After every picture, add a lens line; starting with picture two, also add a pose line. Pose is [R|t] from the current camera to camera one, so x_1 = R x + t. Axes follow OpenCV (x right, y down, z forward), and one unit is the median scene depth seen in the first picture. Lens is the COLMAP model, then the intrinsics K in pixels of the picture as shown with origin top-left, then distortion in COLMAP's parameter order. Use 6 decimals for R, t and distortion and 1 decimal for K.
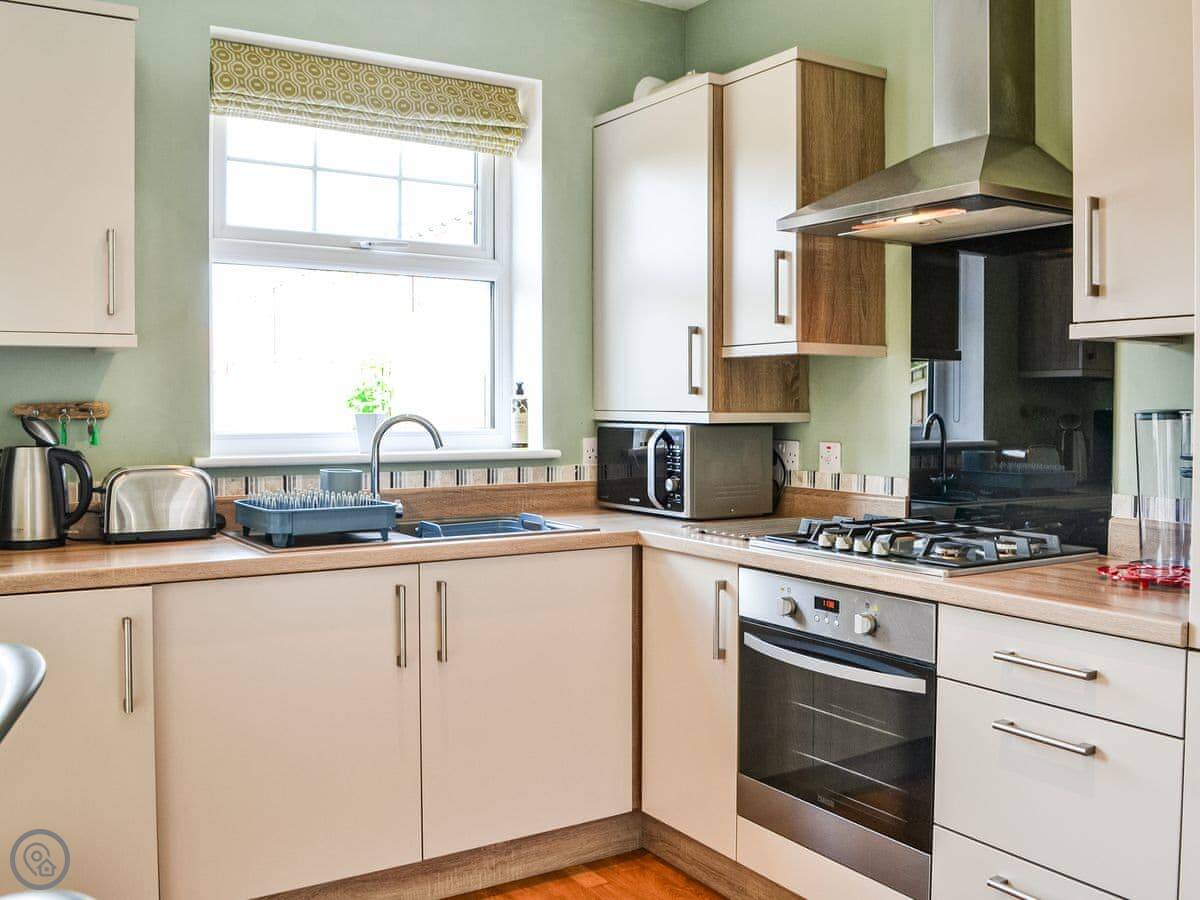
lens RADIAL K [[1103.0, 0, 619.5], [0, 1103.0, 454.8], [0, 0, 1]] dist [-0.091930, 0.000000]
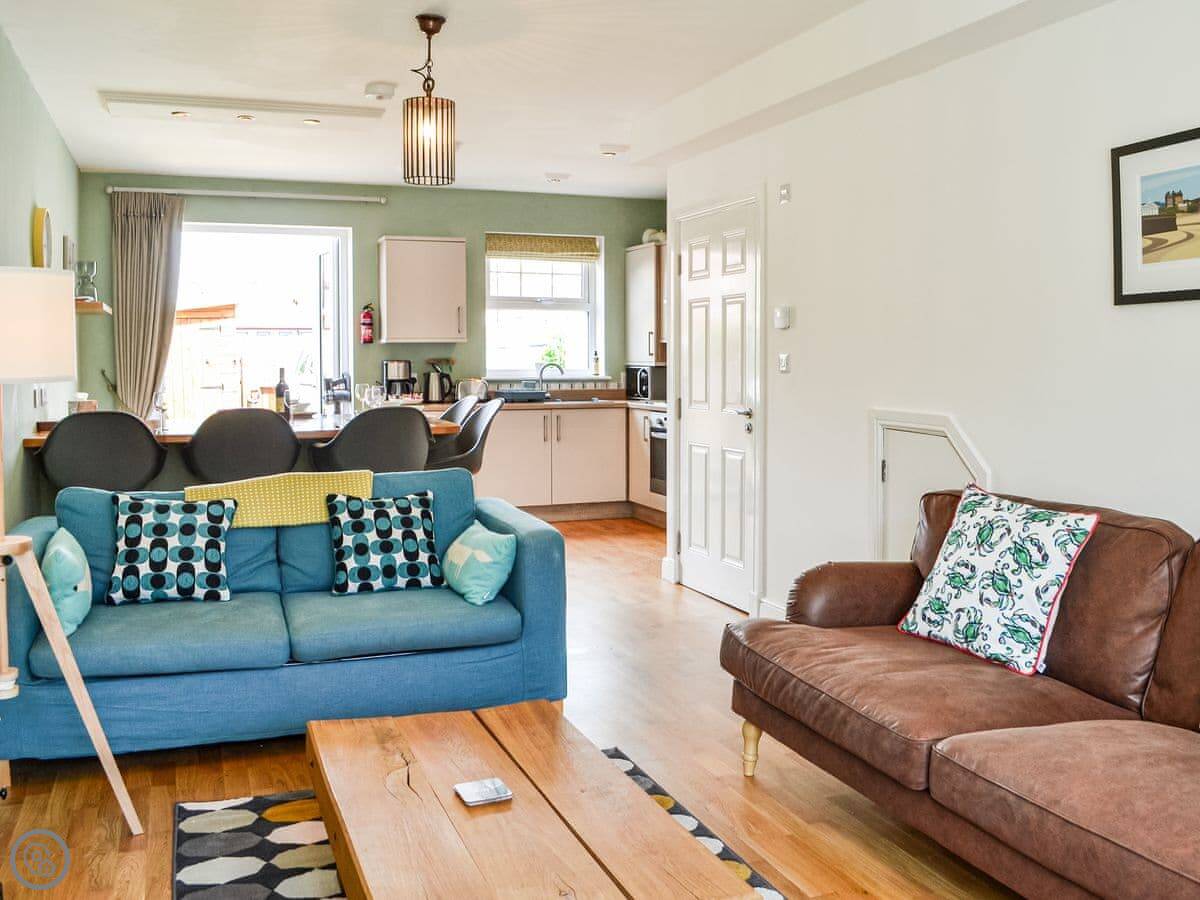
lens RADIAL K [[1103.0, 0, 595.2], [0, 1103.0, 452.8], [0, 0, 1]] dist [-0.091930, 0.000000]
pose [[0.976895, 0.016823, -0.213056, 0.536102], [-0.008080, 0.999092, 0.041841, 0.076933], [0.213566, -0.039153, 0.976144, -1.803256]]
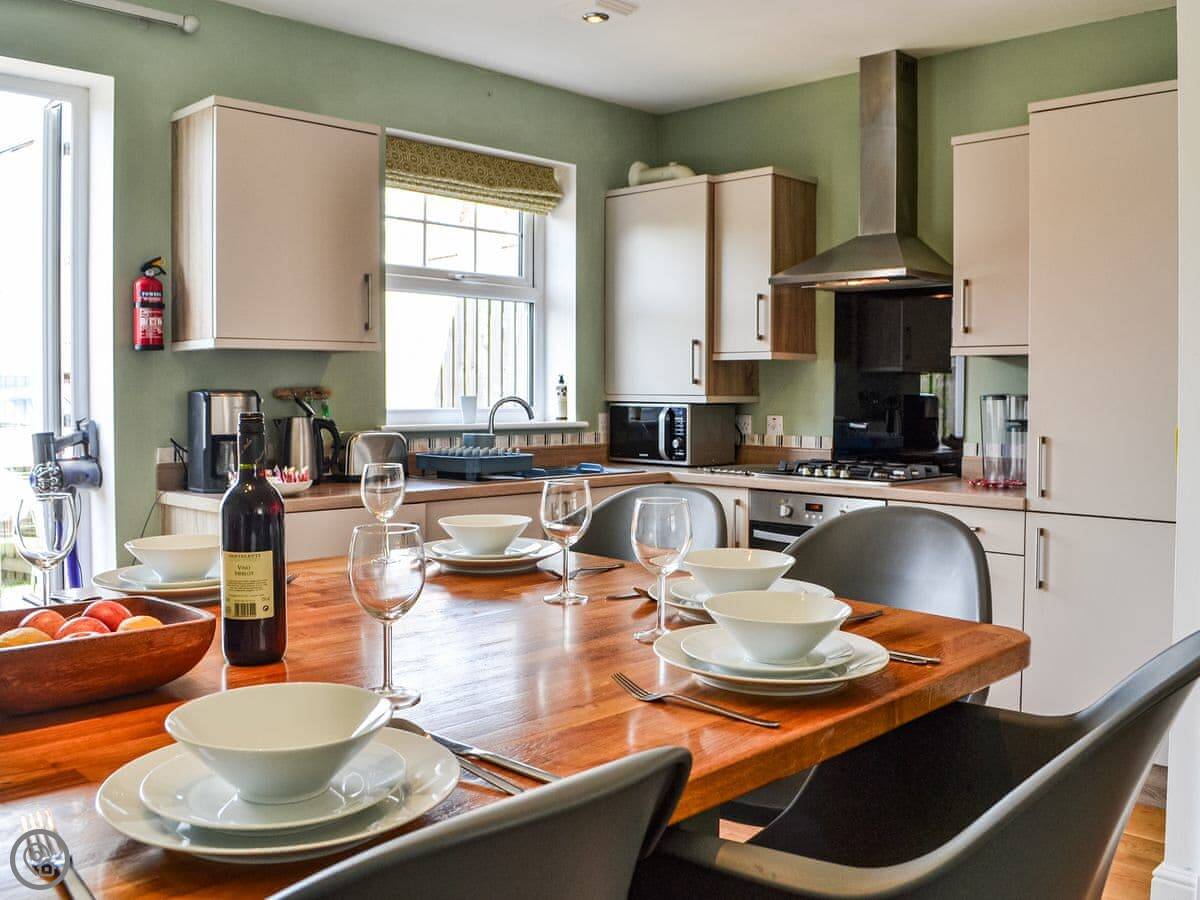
lens RADIAL K [[1103.0, 0, 601.3], [0, 1103.0, 450.0], [0, 0, 1]] dist [-0.091930, 0.000000]
pose [[0.976482, -0.007911, 0.215453, -0.391710], [0.006043, 0.999938, 0.009325, 0.021850], [-0.215513, -0.007804, 0.976470, -0.470525]]
